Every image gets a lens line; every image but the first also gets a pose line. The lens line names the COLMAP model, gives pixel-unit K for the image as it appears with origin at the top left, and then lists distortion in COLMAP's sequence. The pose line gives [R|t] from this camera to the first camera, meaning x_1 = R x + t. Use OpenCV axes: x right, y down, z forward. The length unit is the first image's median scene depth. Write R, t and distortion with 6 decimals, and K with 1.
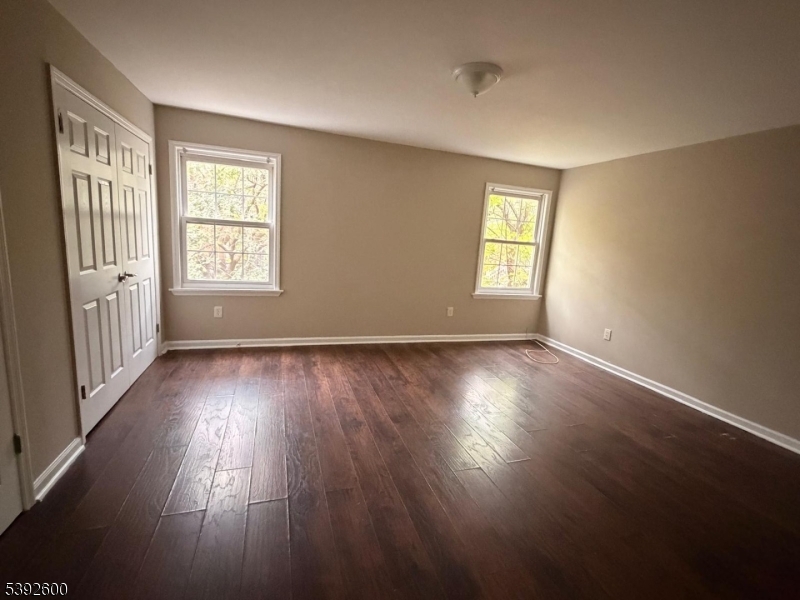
lens RADIAL K [[361.8, 0, 399.5], [0, 361.8, 298.7], [0, 0, 1]] dist [-0.003707, -0.000895]
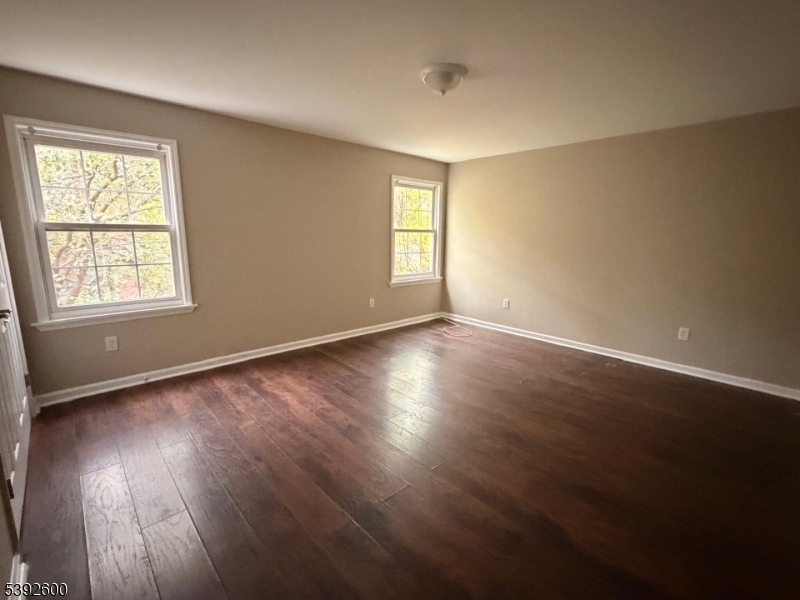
lens RADIAL K [[361.8, 0, 399.5], [0, 361.8, 298.7], [0, 0, 1]] dist [-0.003707, -0.000895]
pose [[0.910741, -0.132181, 0.391252, -0.227581], [0.122030, 0.991224, 0.050820, -0.022271], [-0.394536, 0.001461, 0.918879, 0.045707]]
